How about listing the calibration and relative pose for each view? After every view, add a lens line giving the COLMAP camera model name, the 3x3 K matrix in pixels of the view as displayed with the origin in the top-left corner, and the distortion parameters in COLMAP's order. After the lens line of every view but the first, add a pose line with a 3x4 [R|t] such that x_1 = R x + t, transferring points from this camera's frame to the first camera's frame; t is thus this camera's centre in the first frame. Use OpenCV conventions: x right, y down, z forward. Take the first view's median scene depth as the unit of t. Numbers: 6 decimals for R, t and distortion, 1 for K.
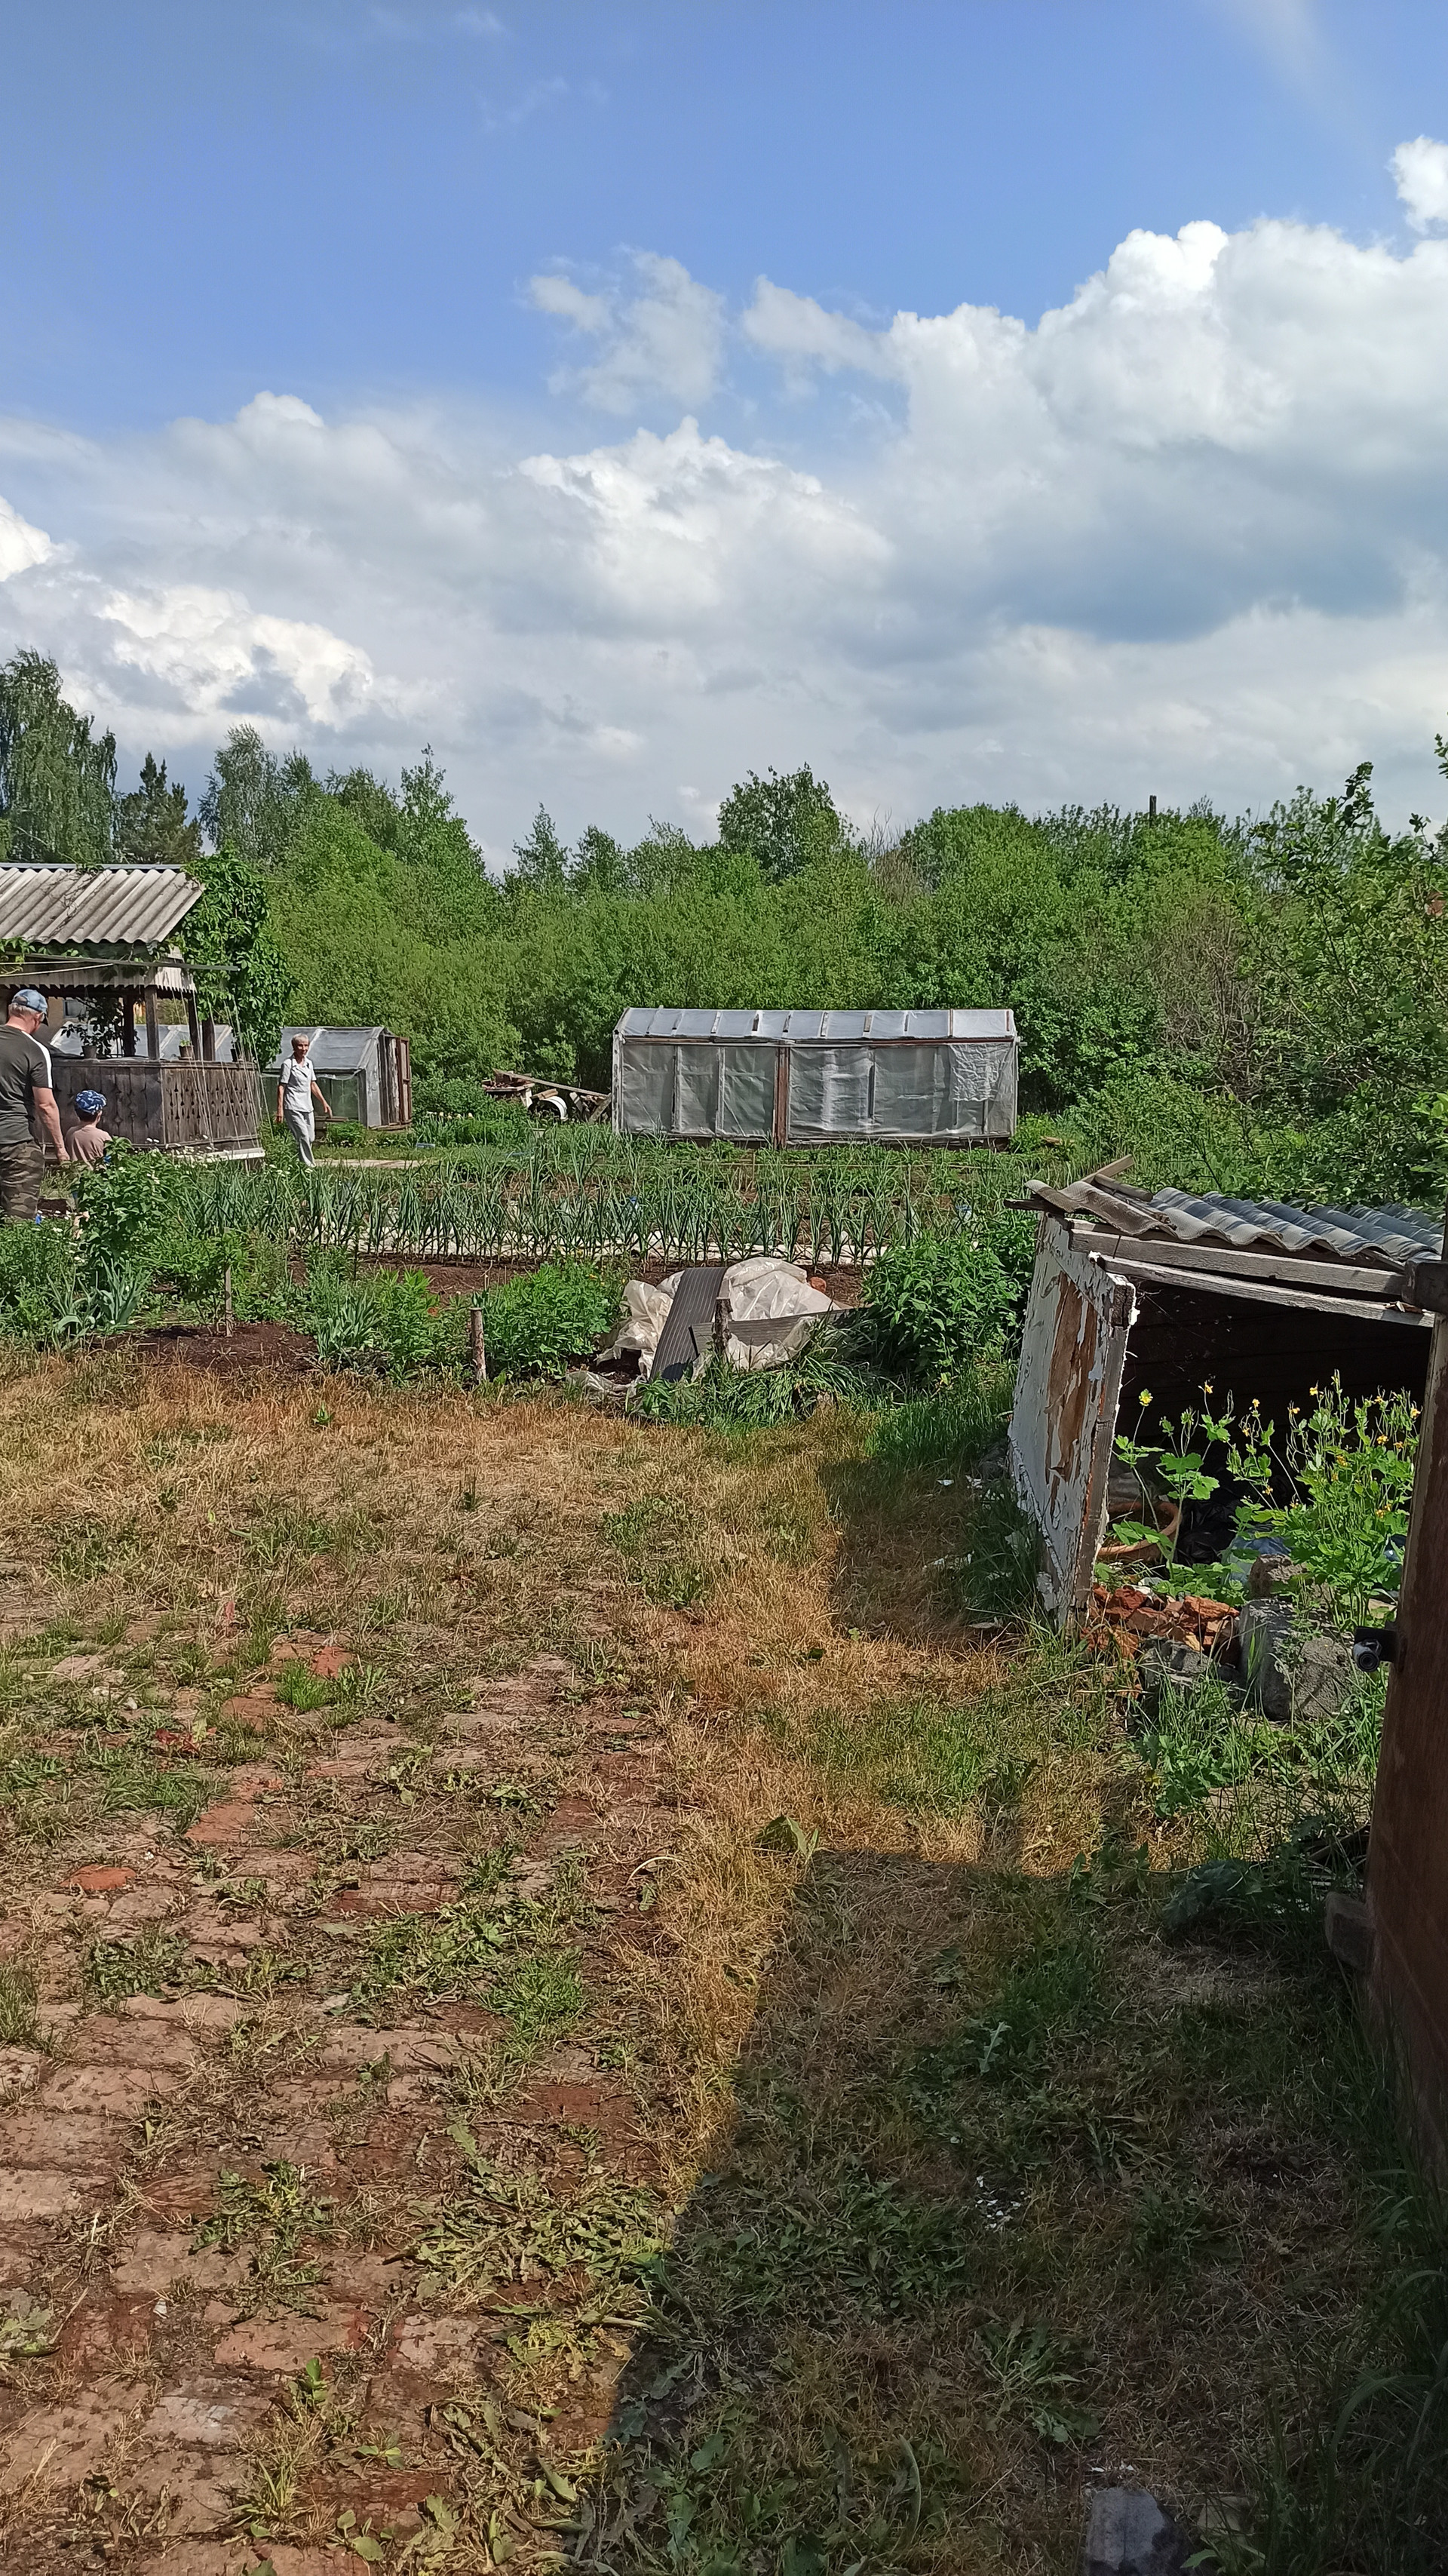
lens RADIAL K [[1874.4, 0, 728.7], [0, 1874.4, 1283.2], [0, 0, 1]] dist [0.003944, -0.001713]
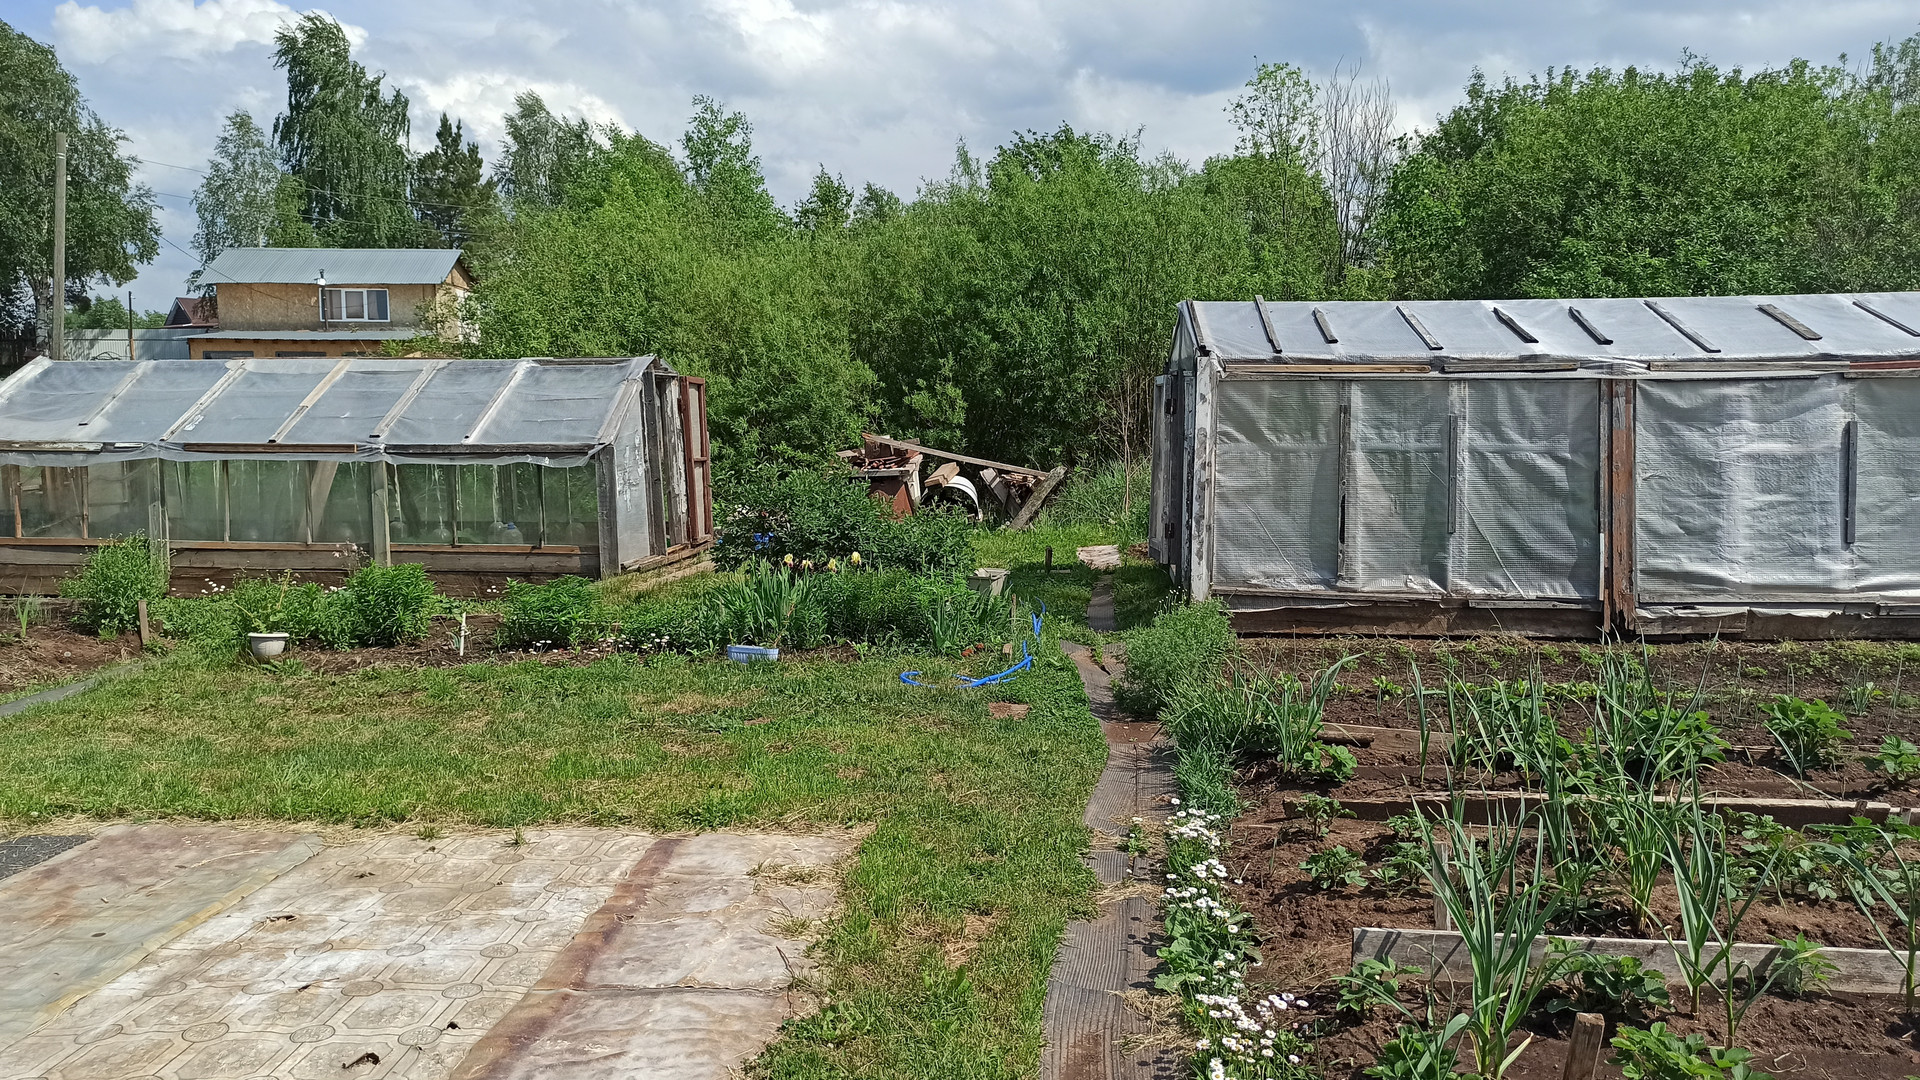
lens RADIAL K [[1397.2, 0, 957.0], [0, 1397.2, 541.0], [0, 0, 1]] dist [0.003944, -0.001713]
pose [[0.999779, -0.018434, 0.010069, -0.106332], [0.018617, 0.999657, -0.018437, -0.078207], [-0.009726, 0.018621, 0.999779, 0.619442]]
